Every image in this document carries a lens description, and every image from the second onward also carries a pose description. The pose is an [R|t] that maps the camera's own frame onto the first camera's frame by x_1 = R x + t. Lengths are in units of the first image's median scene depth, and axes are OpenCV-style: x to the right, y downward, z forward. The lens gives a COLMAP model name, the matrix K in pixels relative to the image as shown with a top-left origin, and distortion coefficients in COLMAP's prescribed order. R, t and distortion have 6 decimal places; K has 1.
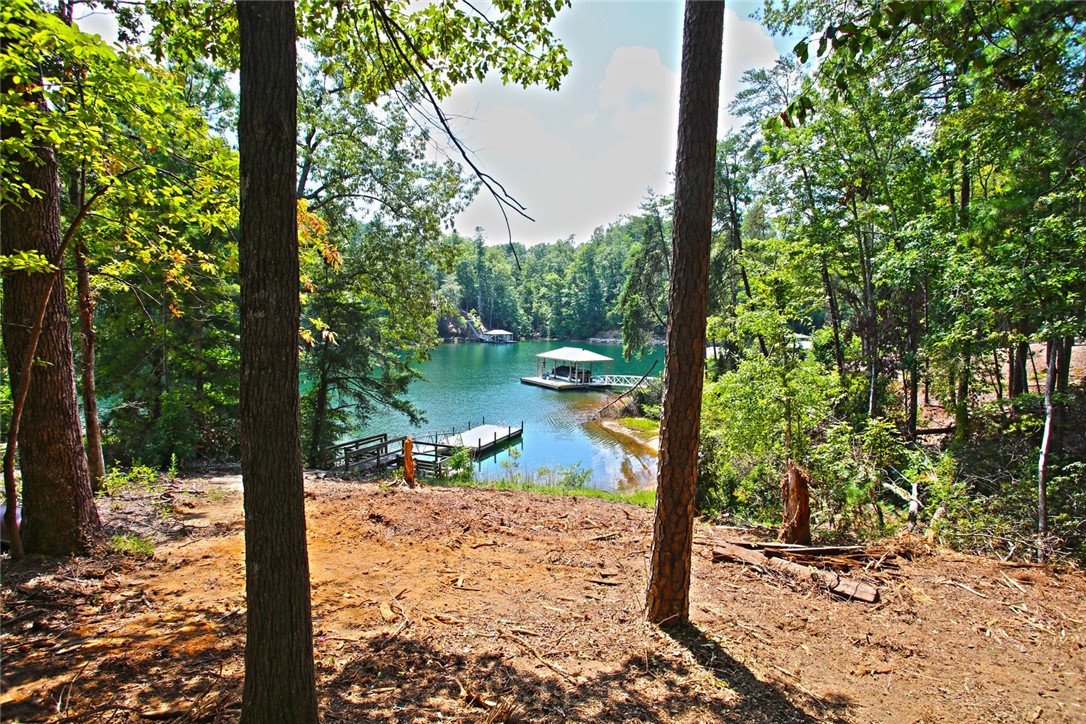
lens RADIAL K [[537.2, 0, 540.2], [0, 537.2, 360.8], [0, 0, 1]] dist [-0.041427, 0.022024]
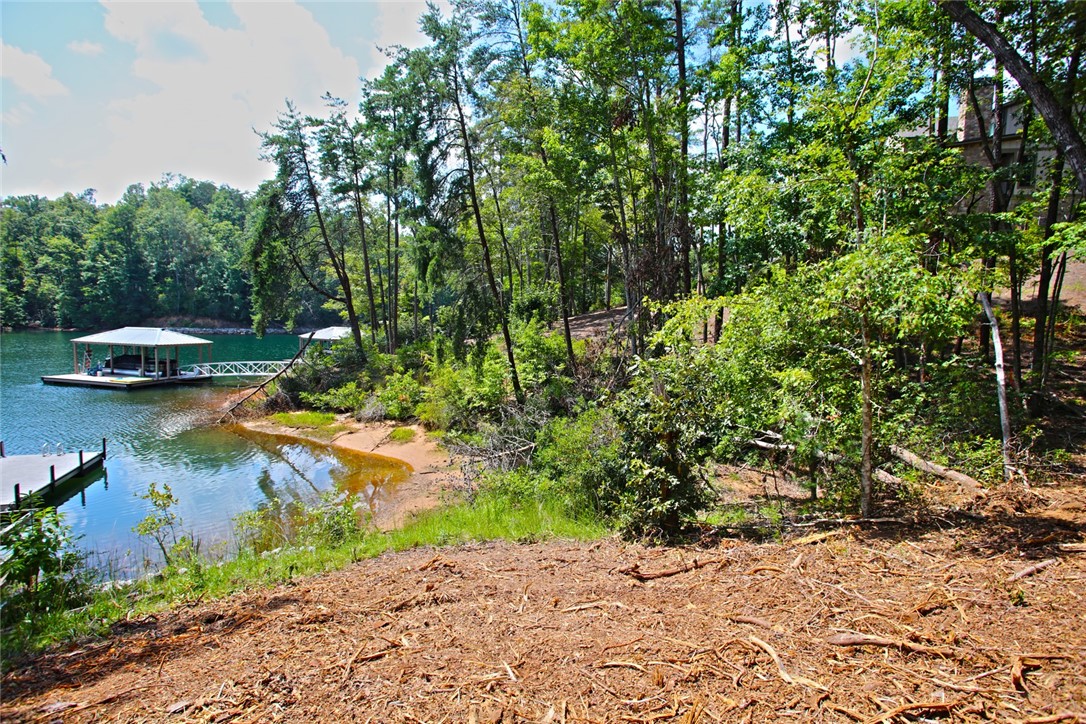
lens RADIAL K [[537.2, 0, 546.7], [0, 537.2, 355.0], [0, 0, 1]] dist [-0.041427, 0.022024]
pose [[0.711118, -0.044620, 0.701655, -0.051871], [0.042429, 0.998889, 0.020521, 0.020937], [-0.701791, 0.015178, 0.712221, 0.174383]]
